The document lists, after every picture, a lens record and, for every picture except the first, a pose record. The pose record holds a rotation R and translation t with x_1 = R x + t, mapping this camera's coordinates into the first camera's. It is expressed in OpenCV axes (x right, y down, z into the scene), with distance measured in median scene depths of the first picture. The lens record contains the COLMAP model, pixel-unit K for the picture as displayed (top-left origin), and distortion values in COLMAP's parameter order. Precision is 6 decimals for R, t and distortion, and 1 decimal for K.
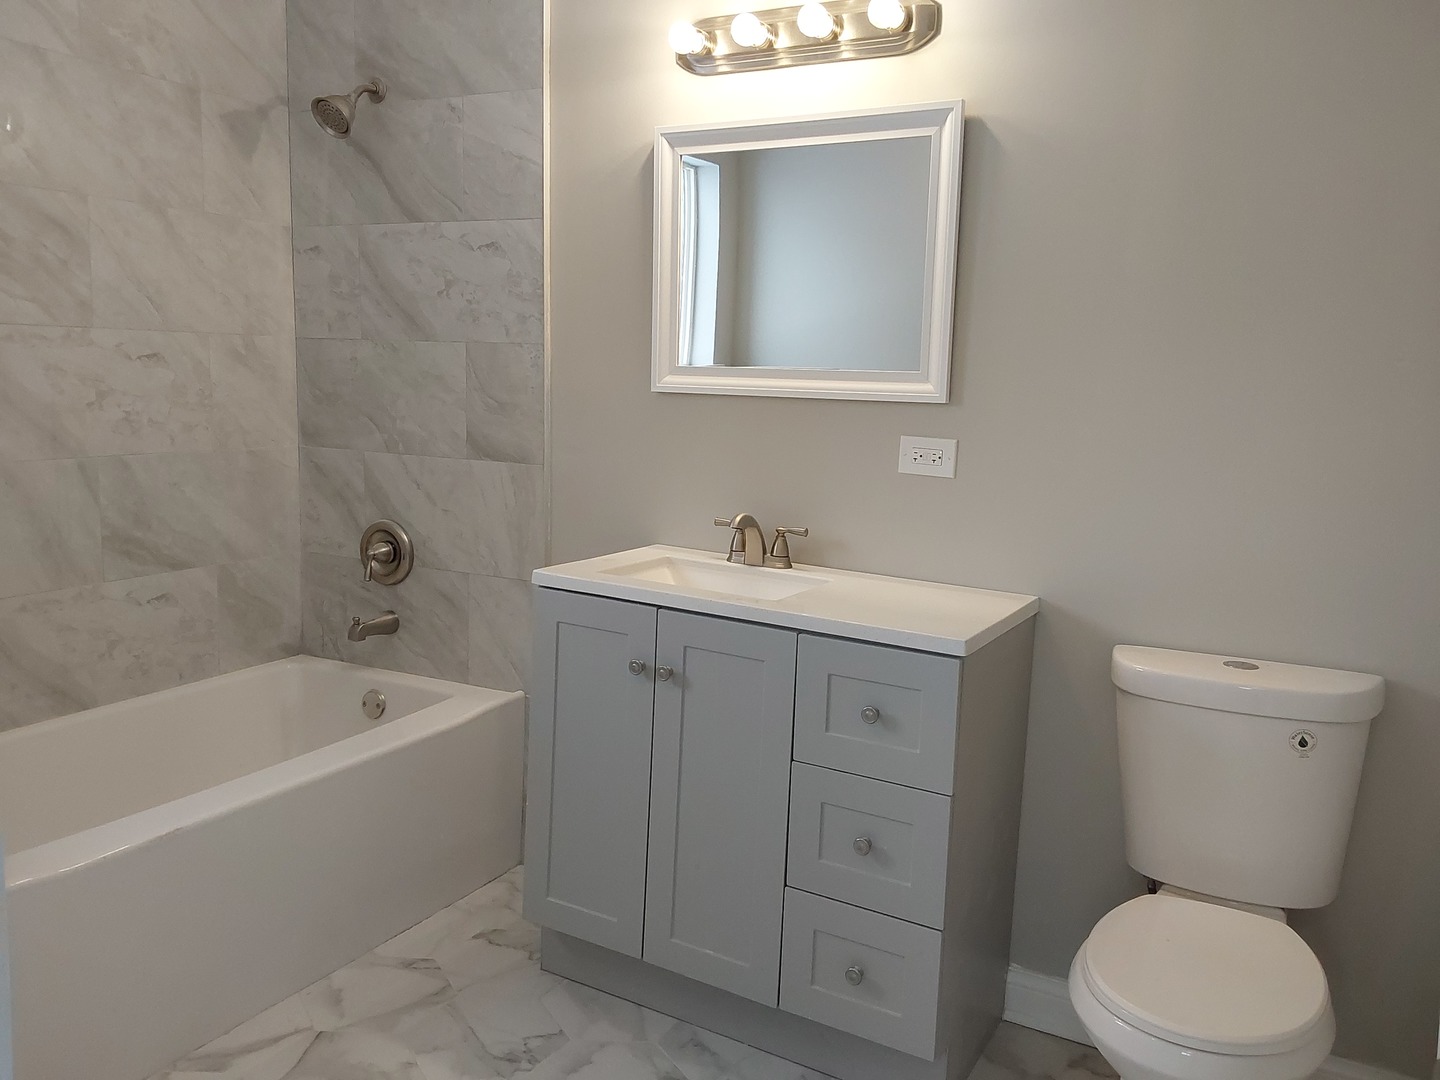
lens RADIAL K [[1155.9, 0, 740.3], [0, 1155.9, 514.6], [0, 0, 1]] dist [0.111081, -0.161798]
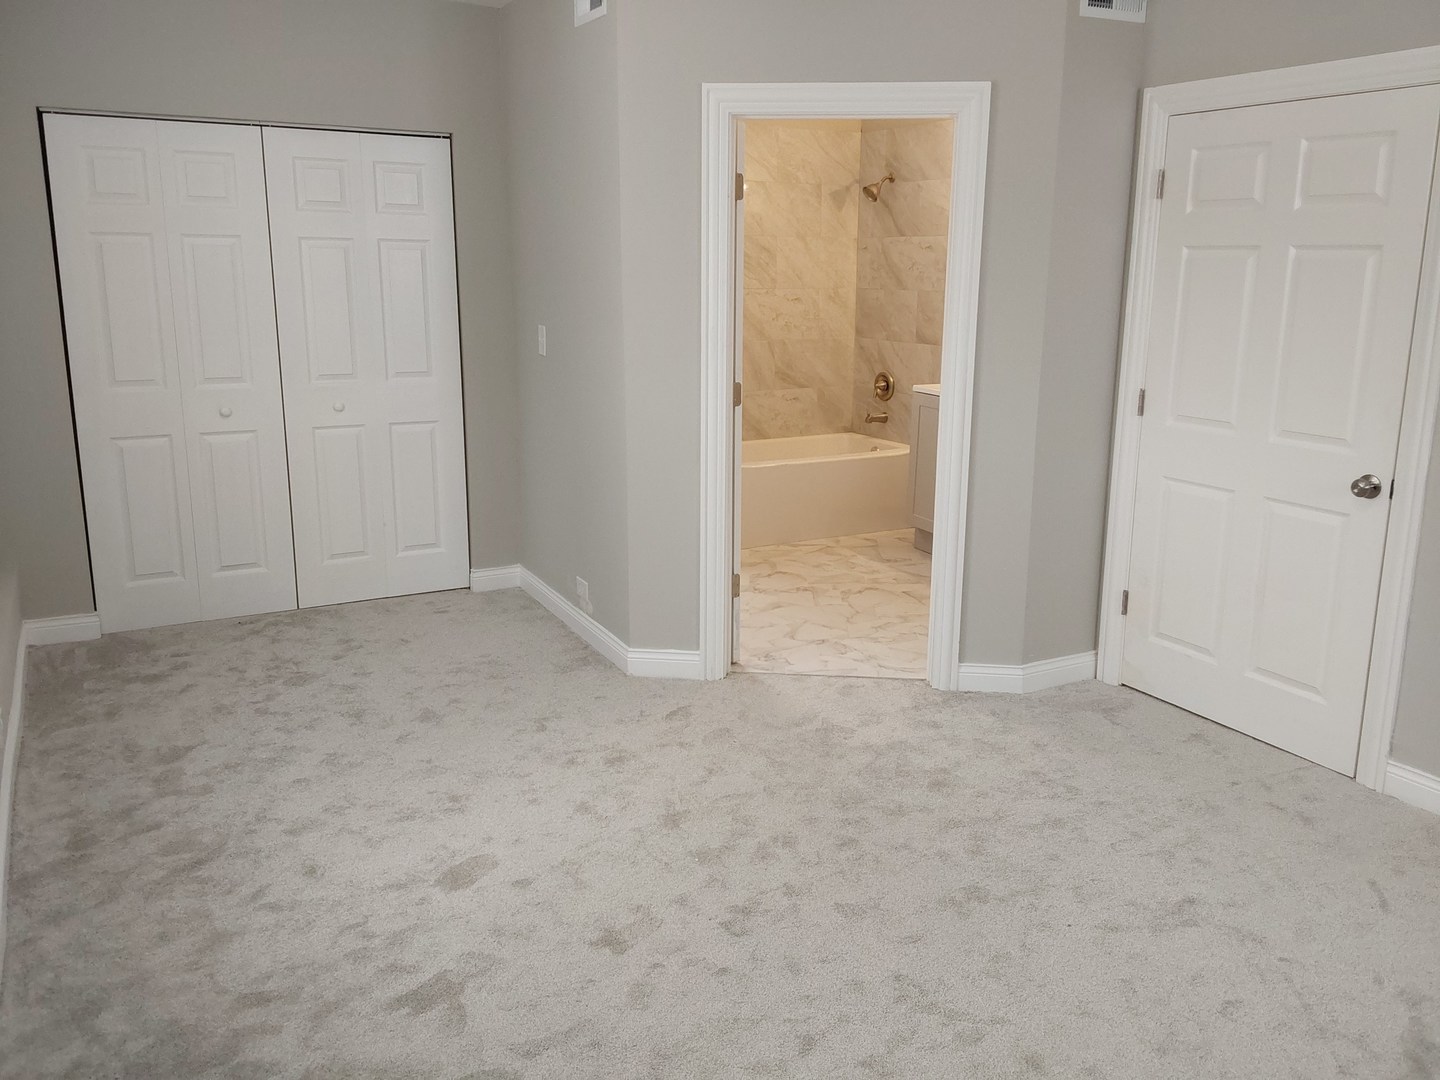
lens RADIAL K [[1155.9, 0, 744.7], [0, 1155.9, 523.9], [0, 0, 1]] dist [0.111081, -0.161798]
pose [[0.848474, 0.096936, -0.520285, 0.718688], [-0.051954, 0.993590, 0.100393, 0.095221], [0.526681, -0.058150, 0.848071, -1.148999]]
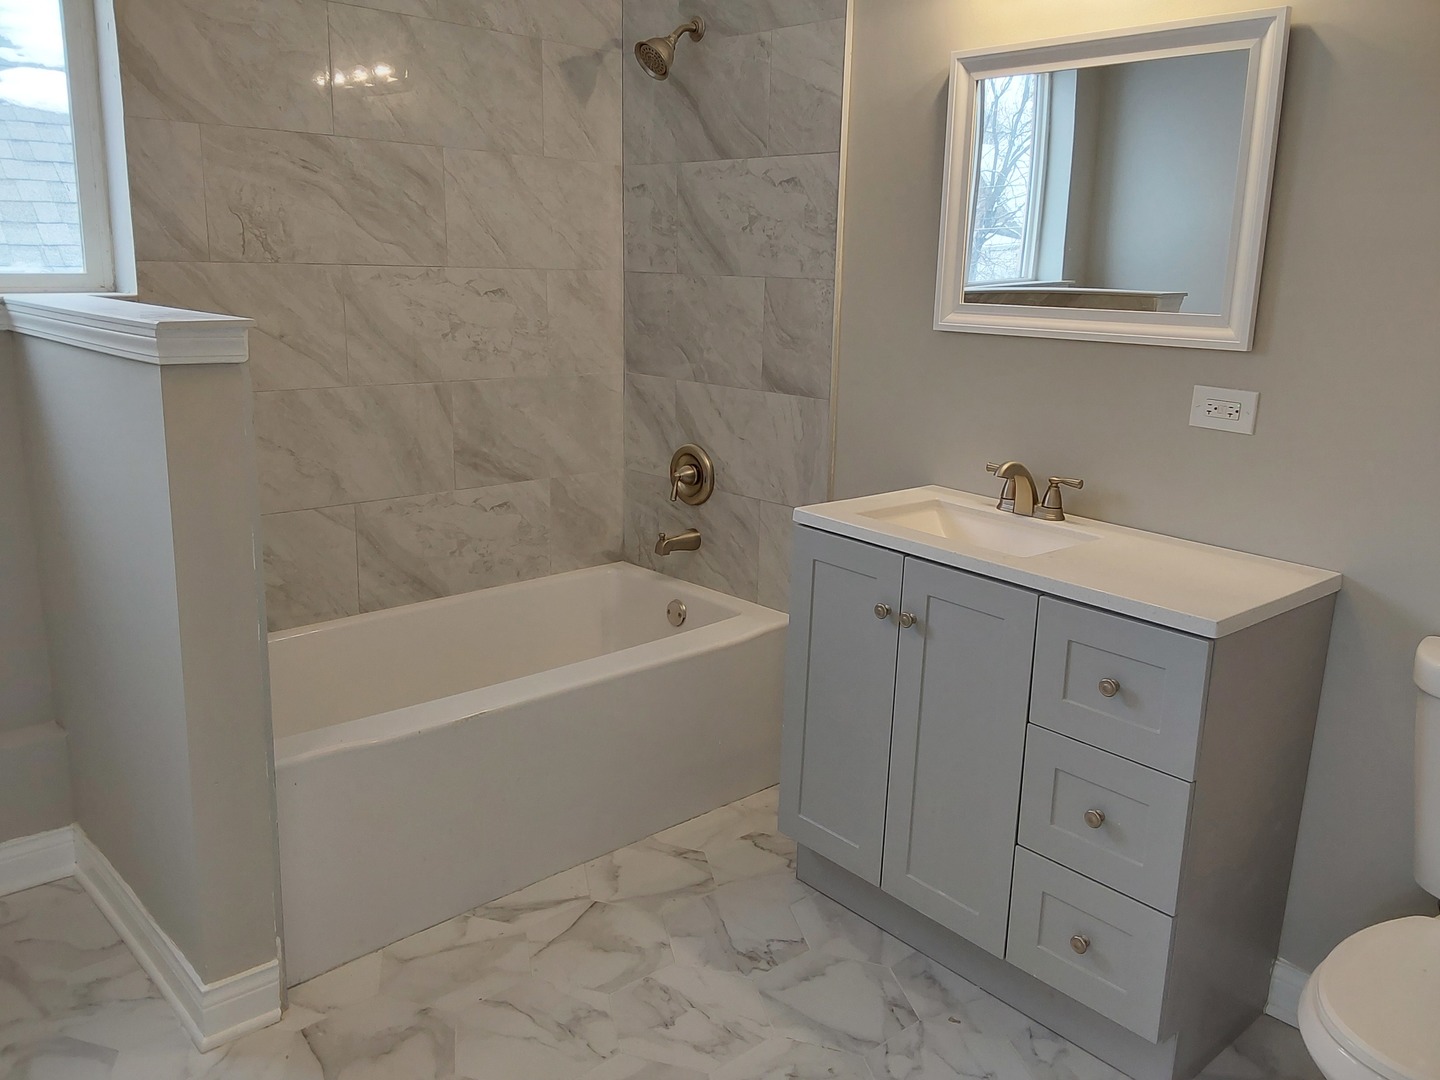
lens RADIAL K [[1155.9, 0, 742.1], [0, 1155.9, 517.7], [0, 0, 1]] dist [0.111081, -0.161798]
pose [[0.947823, 0.065919, -0.311909, 0.083057], [-0.039323, 0.995092, 0.090809, -0.029529], [0.316364, -0.073806, 0.945763, 0.005081]]
